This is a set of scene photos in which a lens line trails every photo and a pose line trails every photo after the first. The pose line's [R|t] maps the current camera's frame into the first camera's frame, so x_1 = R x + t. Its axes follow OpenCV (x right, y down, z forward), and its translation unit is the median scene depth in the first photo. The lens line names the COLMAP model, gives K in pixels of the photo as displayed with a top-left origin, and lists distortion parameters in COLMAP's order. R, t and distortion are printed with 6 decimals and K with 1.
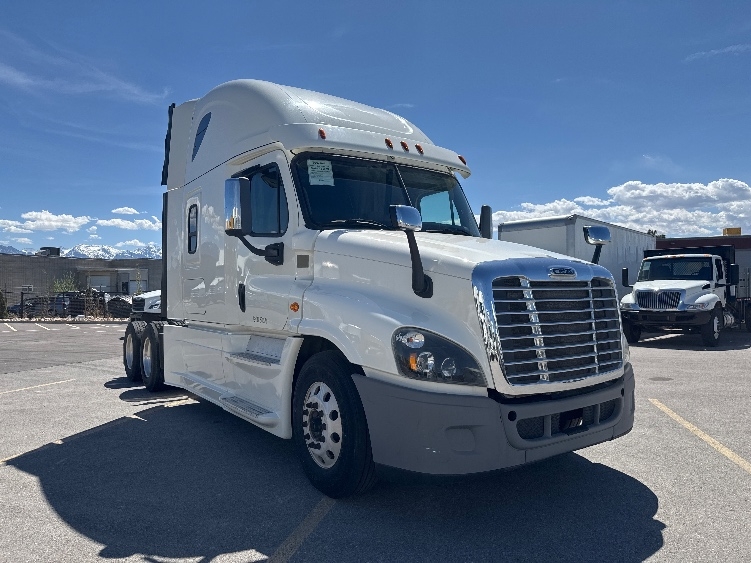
lens RADIAL K [[547.1, 0, 386.9], [0, 547.1, 277.8], [0, 0, 1]] dist [0.002454, -0.003862]
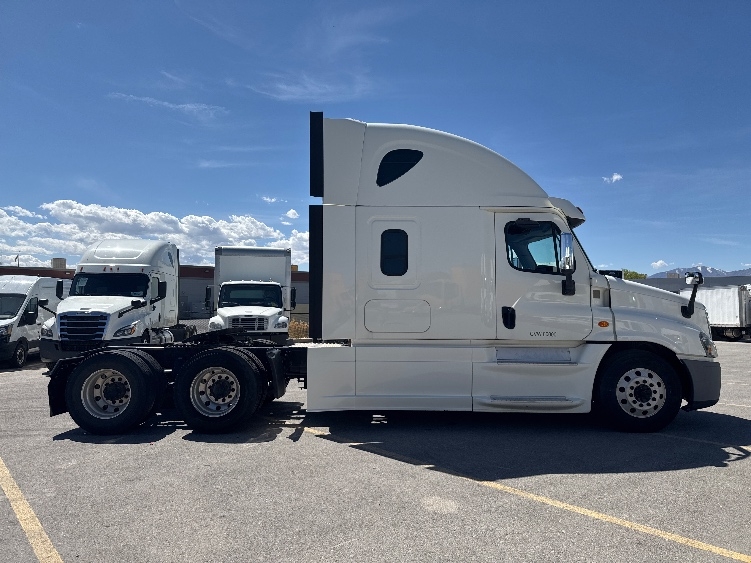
lens RADIAL K [[541.1, 0, 375.5], [0, 541.1, 281.5], [0, 0, 1]] dist [0.010050, -0.002409]
pose [[0.571833, 0.056293, 0.818436, -0.097791], [-0.029911, 0.998410, -0.047773, 0.001406], [-0.819824, 0.002838, 0.572608, 0.034951]]
